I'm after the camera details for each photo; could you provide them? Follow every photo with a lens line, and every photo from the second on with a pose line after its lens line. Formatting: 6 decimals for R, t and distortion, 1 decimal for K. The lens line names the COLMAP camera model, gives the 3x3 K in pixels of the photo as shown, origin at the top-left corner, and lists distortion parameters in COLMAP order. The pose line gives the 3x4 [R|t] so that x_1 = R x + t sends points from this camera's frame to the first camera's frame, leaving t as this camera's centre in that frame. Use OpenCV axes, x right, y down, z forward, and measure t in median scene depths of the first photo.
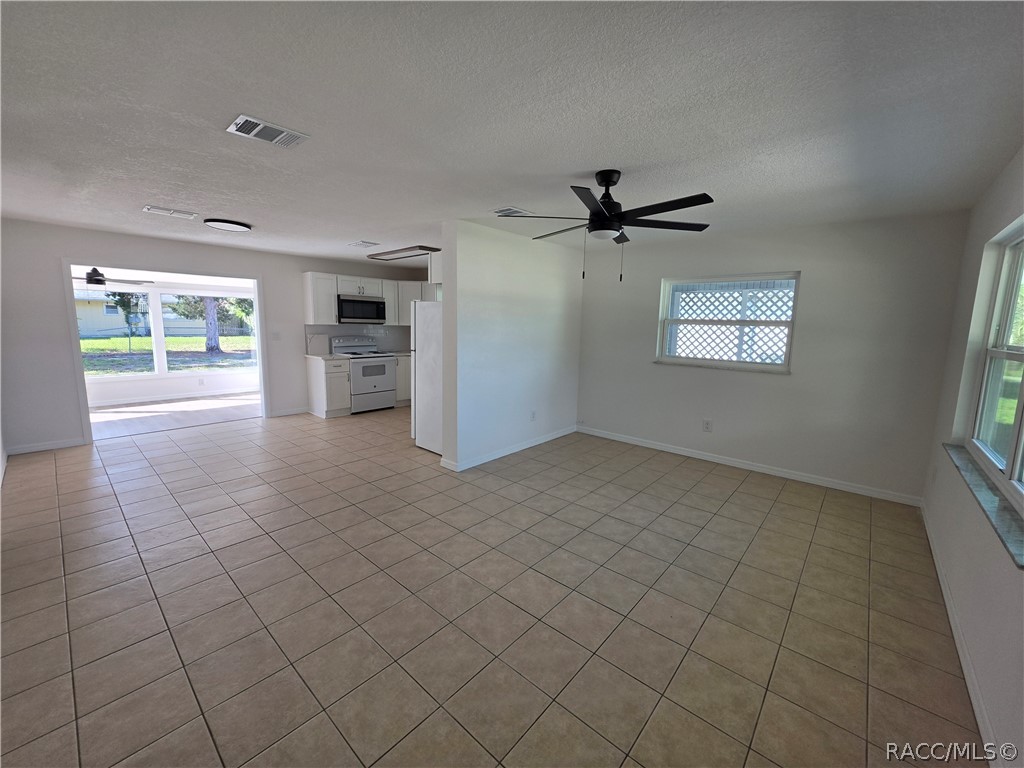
lens RADIAL K [[412.1, 0, 518.8], [0, 412.1, 387.6], [0, 0, 1]] dist [-0.005585, 0.000652]
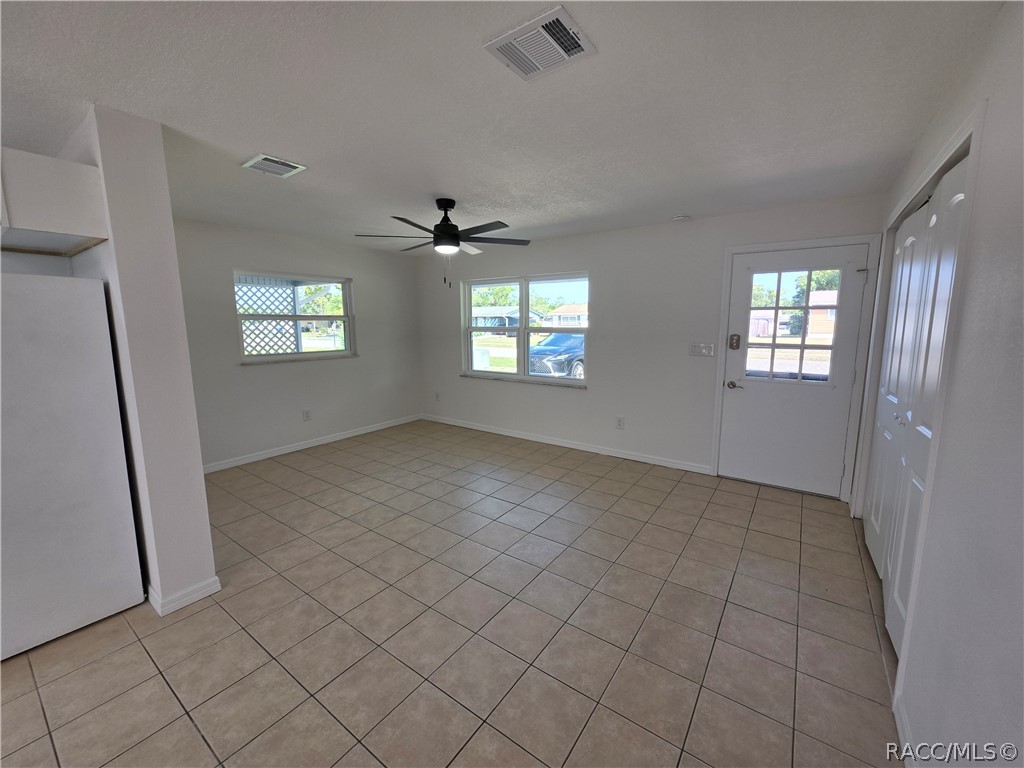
lens RADIAL K [[412.1, 0, 514.3], [0, 412.1, 384.4], [0, 0, 1]] dist [-0.005585, 0.000652]
pose [[-0.104973, -0.171114, 0.979643, -0.757125], [0.154301, 0.970353, 0.186026, -0.119929], [-0.982432, 0.170687, -0.075458, 0.656906]]
